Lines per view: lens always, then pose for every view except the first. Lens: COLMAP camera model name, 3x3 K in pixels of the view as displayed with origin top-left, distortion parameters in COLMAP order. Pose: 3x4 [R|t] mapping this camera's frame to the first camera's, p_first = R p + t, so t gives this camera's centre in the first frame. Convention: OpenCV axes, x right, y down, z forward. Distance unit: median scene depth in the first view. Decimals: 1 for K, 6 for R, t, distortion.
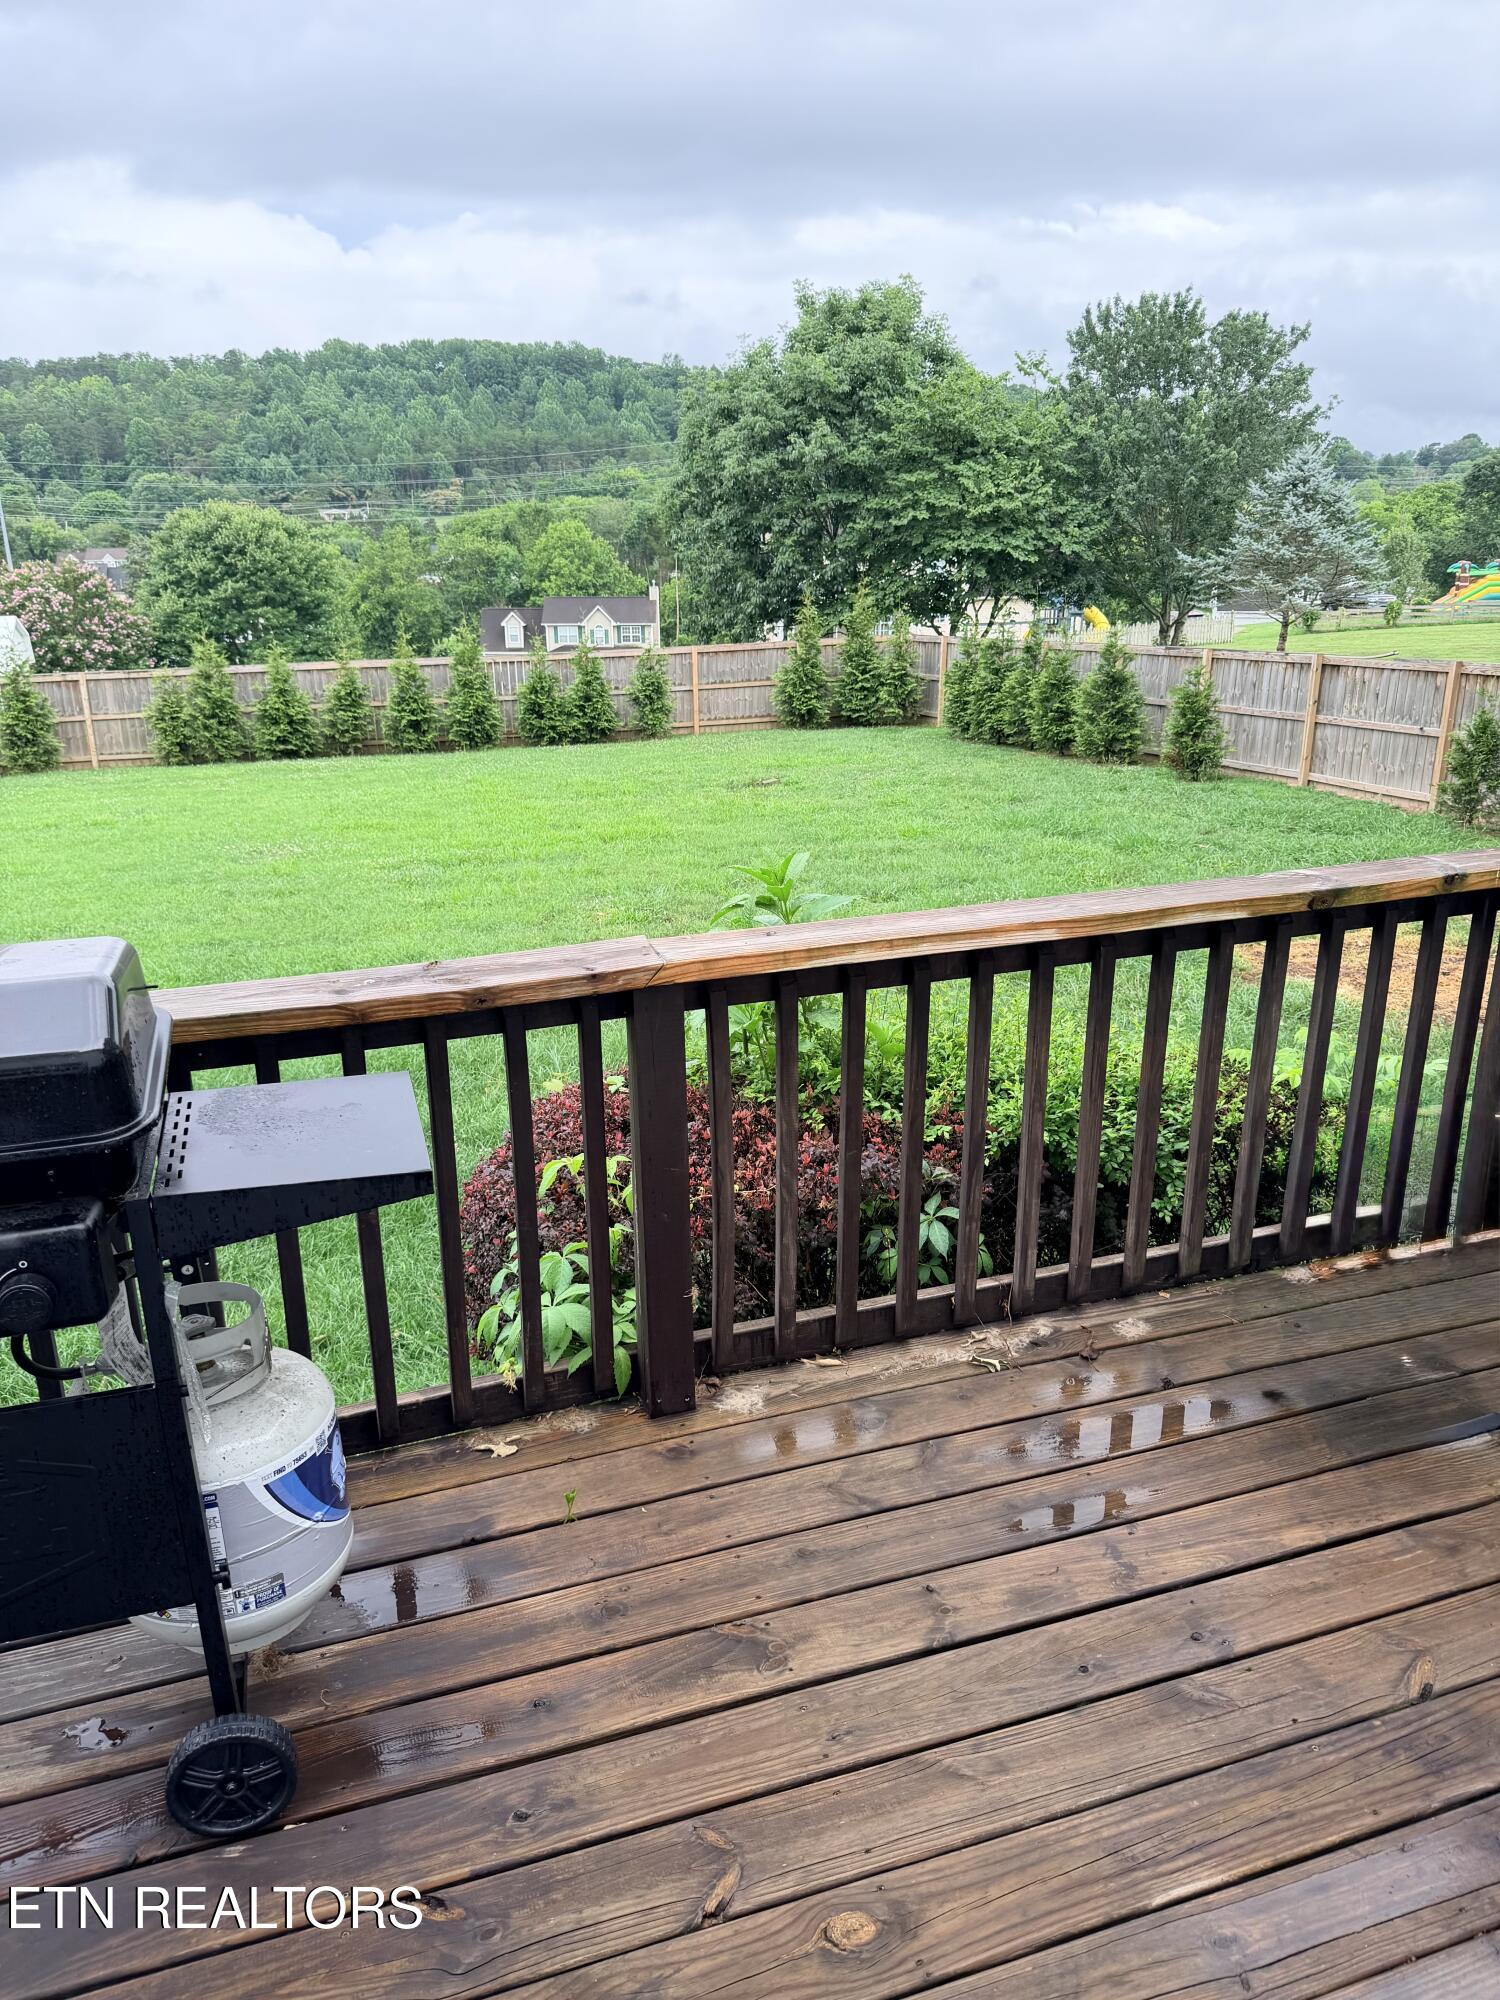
lens RADIAL K [[1404.2, 0, 757.4], [0, 1404.2, 1014.3], [0, 0, 1]] dist [0.053382, -0.100290]
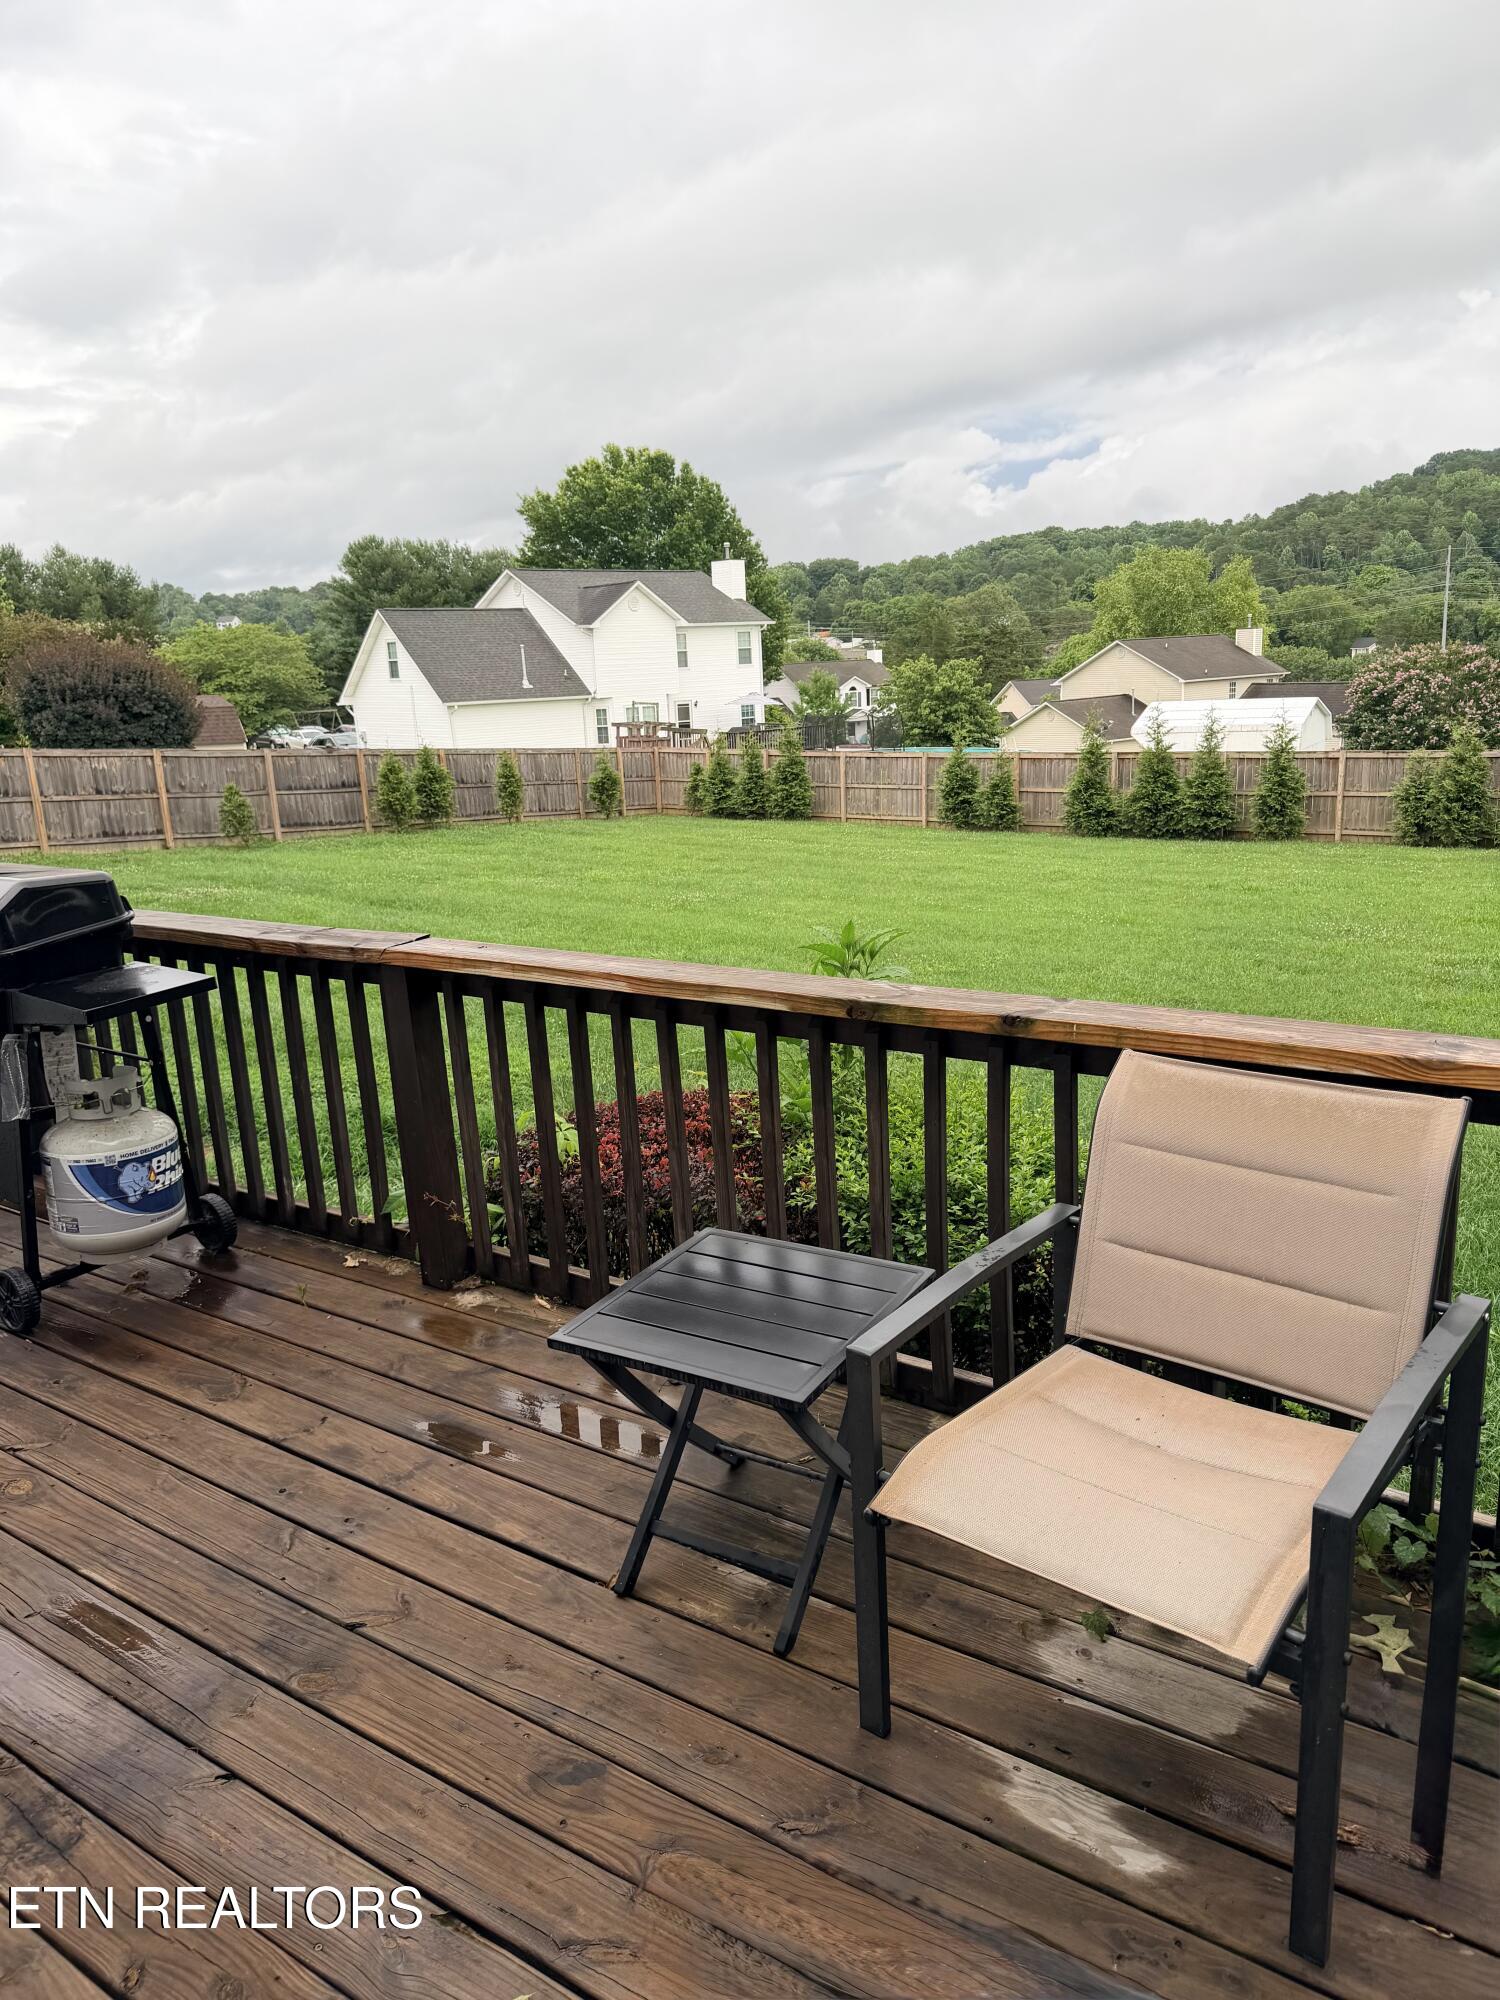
lens RADIAL K [[1402.0, 0, 786.0], [0, 1402.0, 1015.7], [0, 0, 1]] dist [0.083000, -0.156990]
pose [[0.613046, 0.178117, -0.769707, 0.116813], [-0.218598, 0.974461, 0.051392, -0.012037], [0.759203, 0.136751, 0.636326, 0.034636]]
